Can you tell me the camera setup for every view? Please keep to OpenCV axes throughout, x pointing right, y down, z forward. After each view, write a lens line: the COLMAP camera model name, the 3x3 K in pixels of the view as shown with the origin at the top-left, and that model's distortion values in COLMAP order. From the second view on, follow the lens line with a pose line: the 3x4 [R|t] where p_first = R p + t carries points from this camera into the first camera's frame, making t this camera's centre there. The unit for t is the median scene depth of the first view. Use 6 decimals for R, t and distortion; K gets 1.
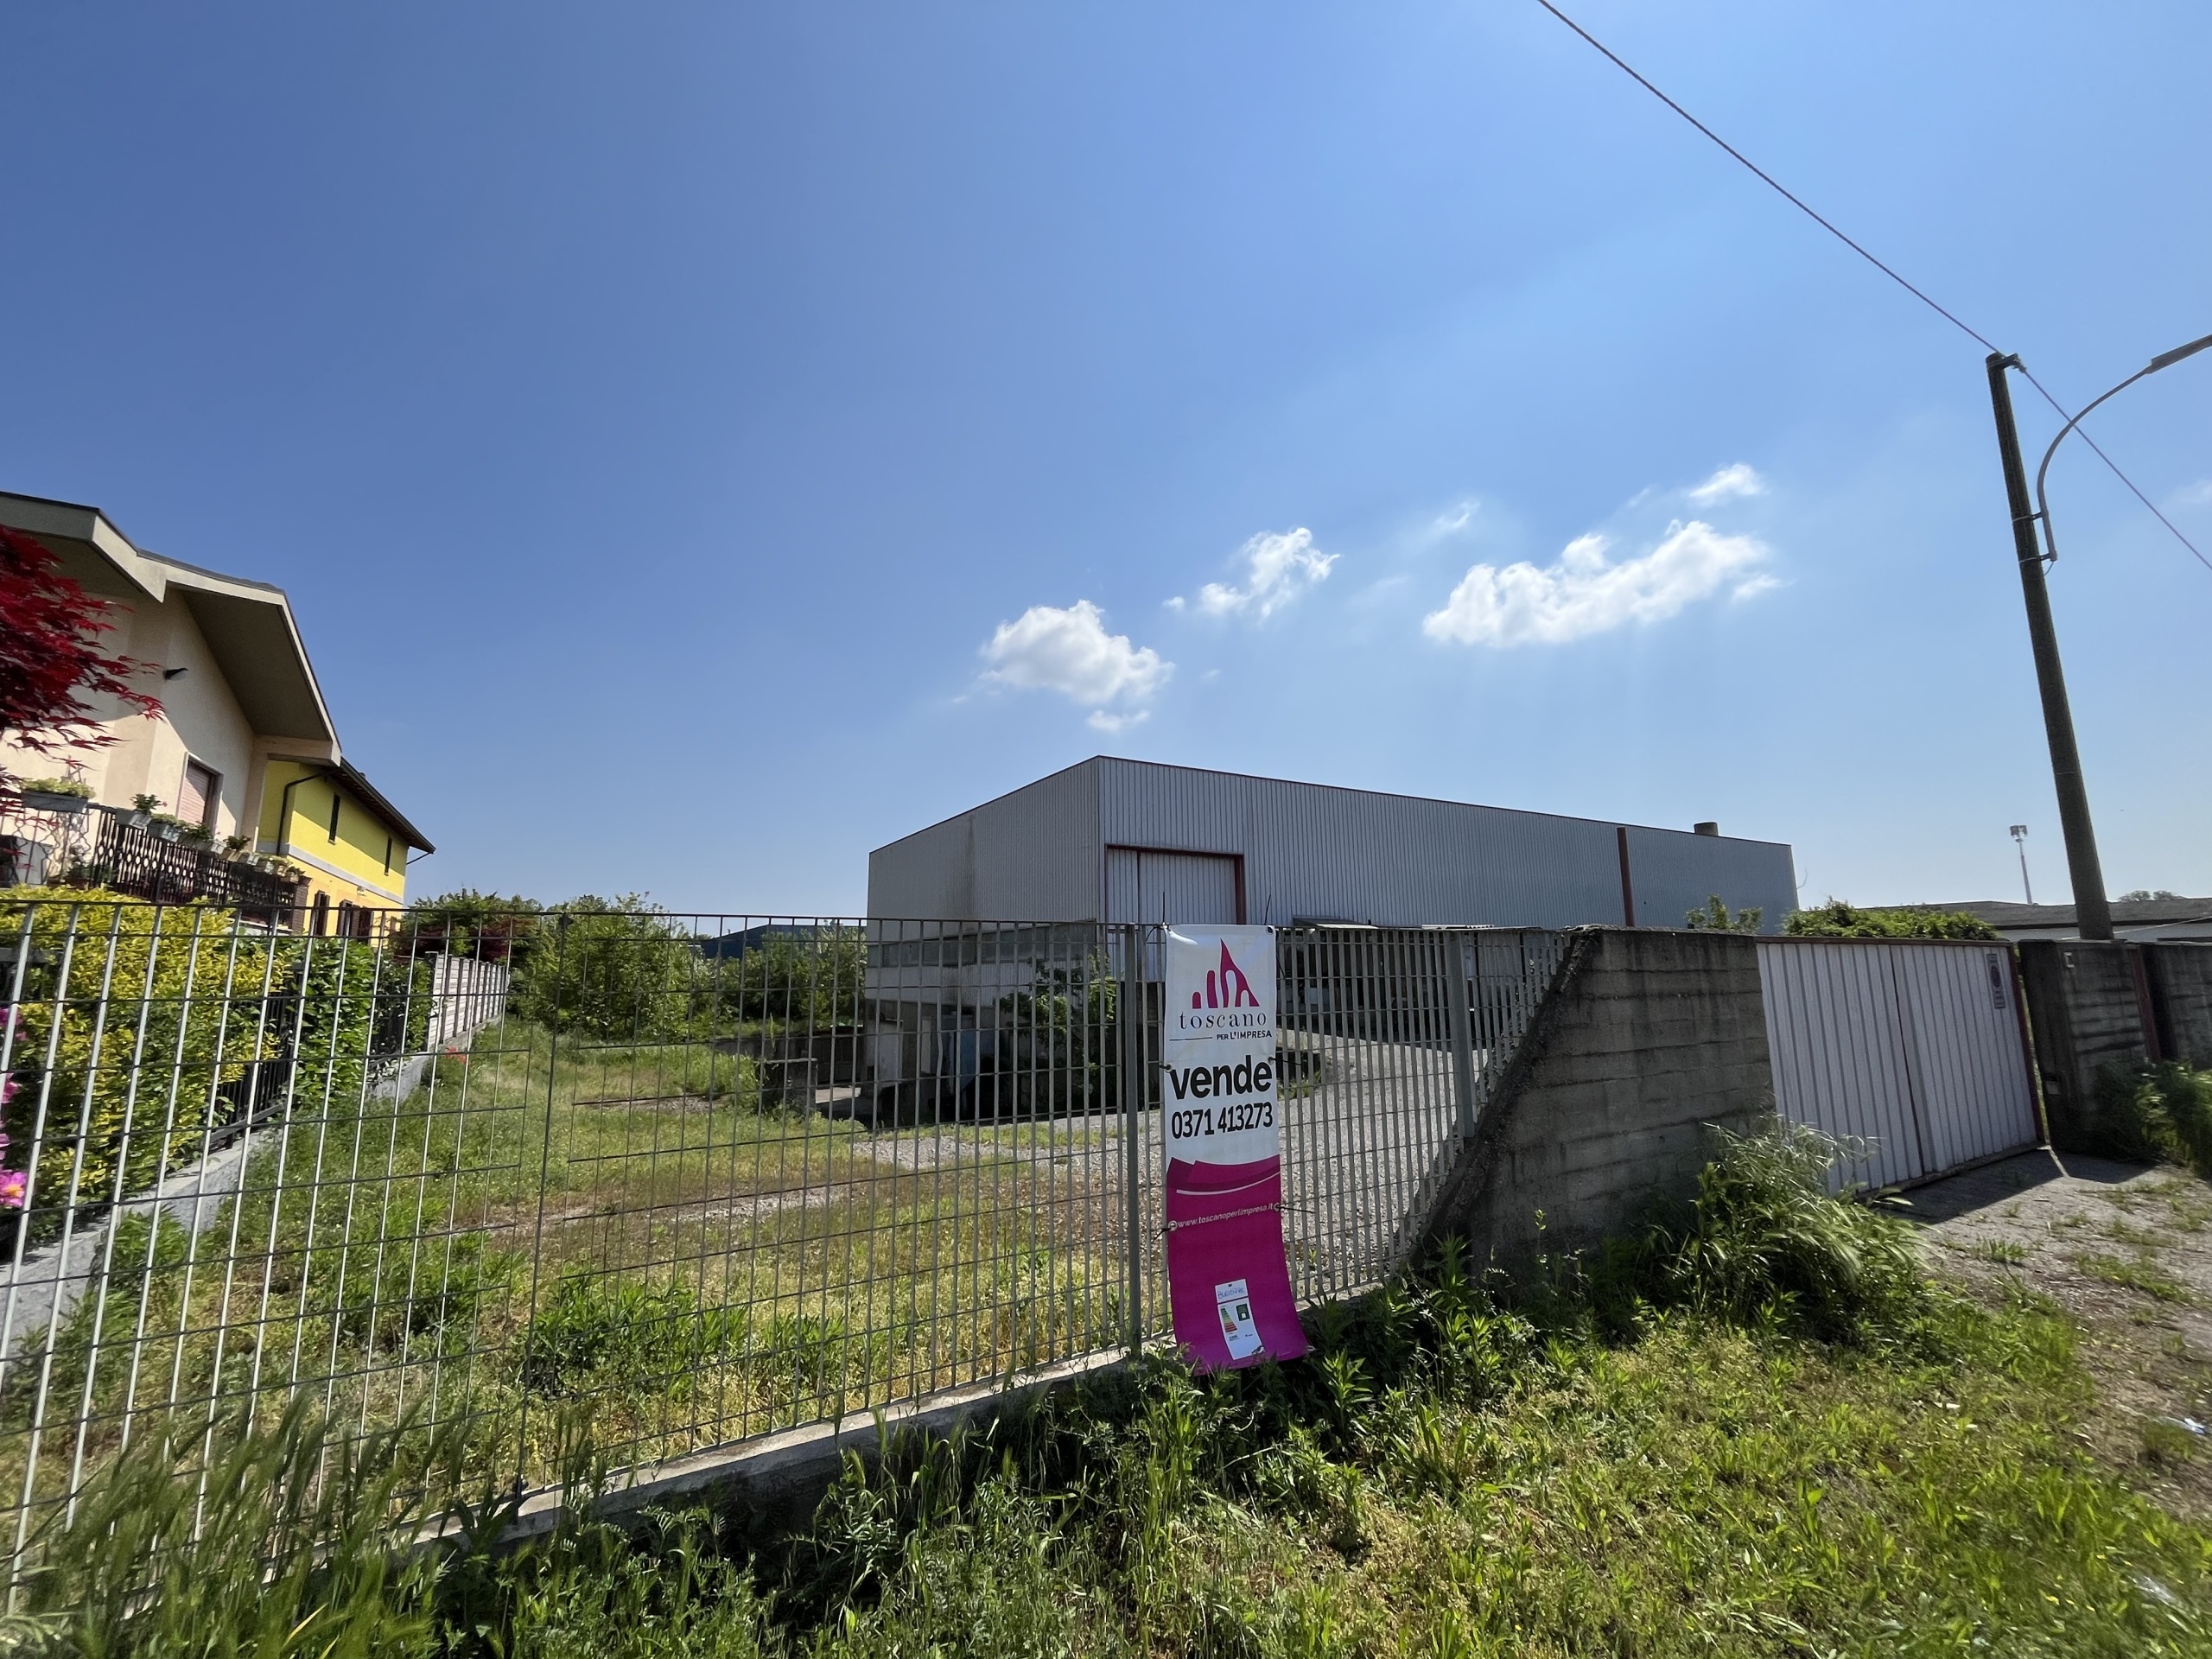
lens RADIAL K [[896.8, 0, 1107.5], [0, 896.8, 833.2], [0, 0, 1]] dist [-0.002199, -0.000653]
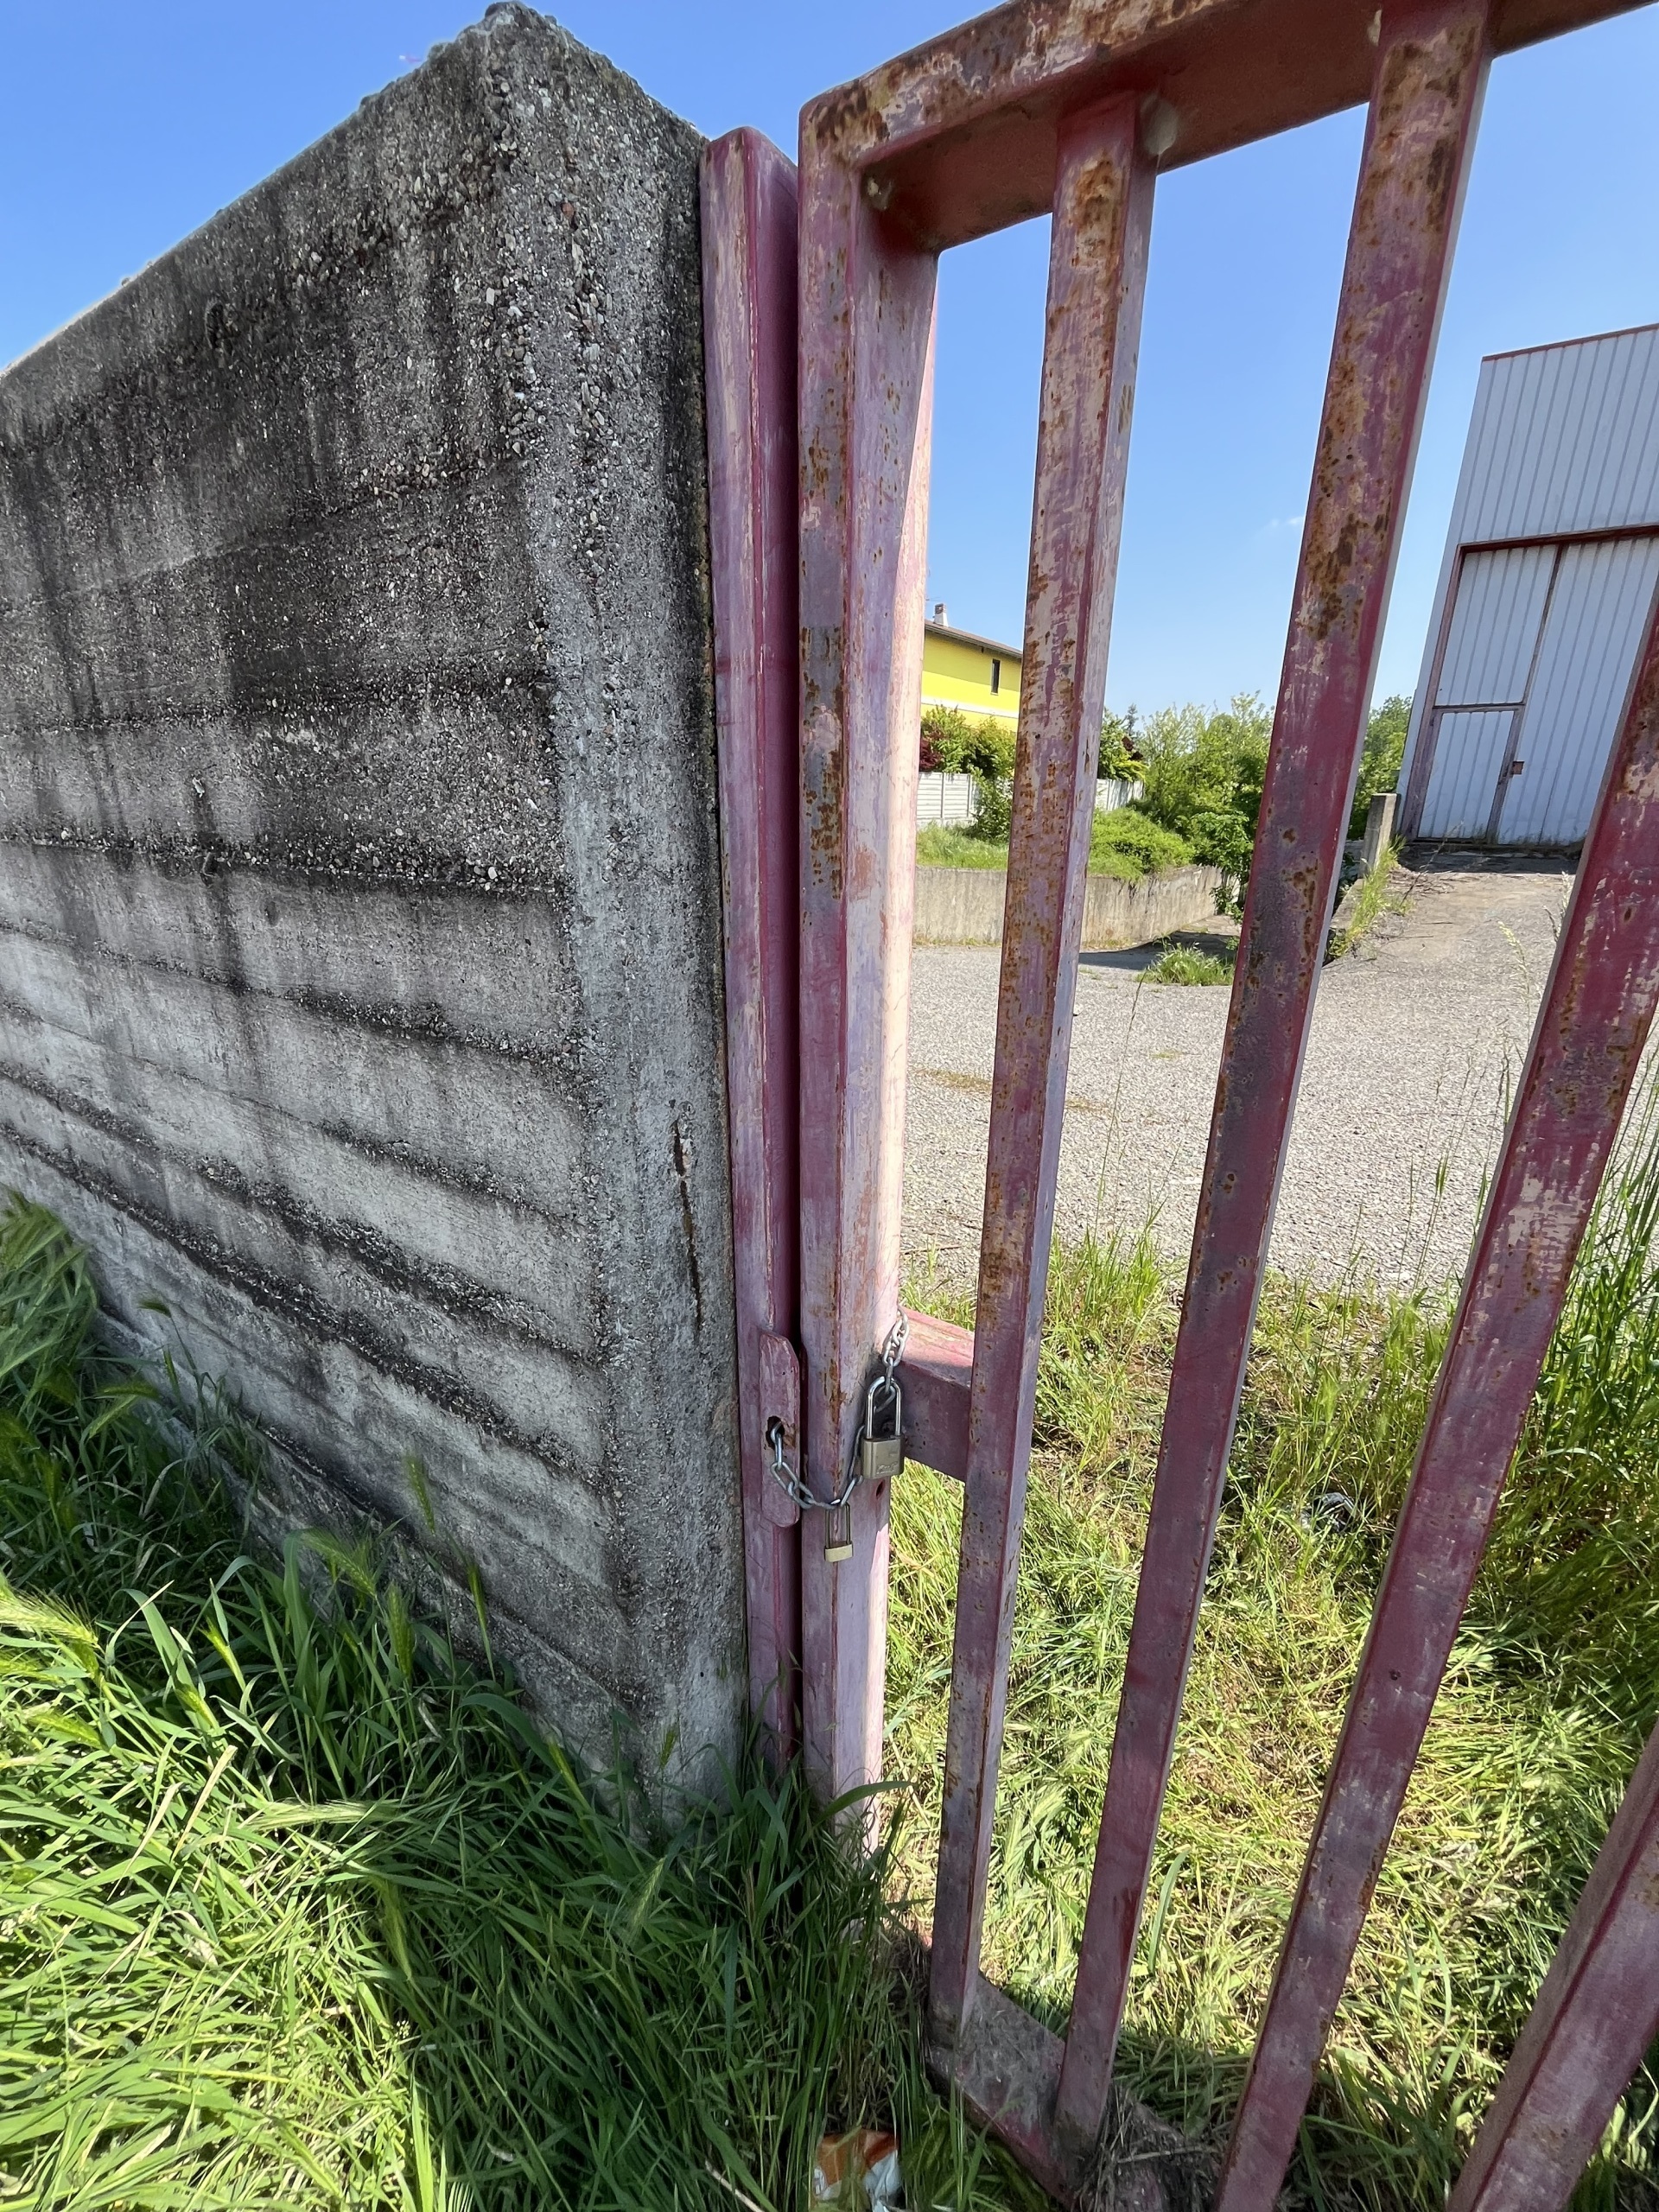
lens RADIAL K [[896.8, 0, 828.6], [0, 896.8, 1101.2], [0, 0, 1]] dist [-0.002199, -0.000653]
pose [[0.436682, 0.305406, -0.846189, 0.323238], [0.131607, 0.908805, 0.395922, 0.043119], [0.889937, -0.284256, 0.356665, 0.260824]]
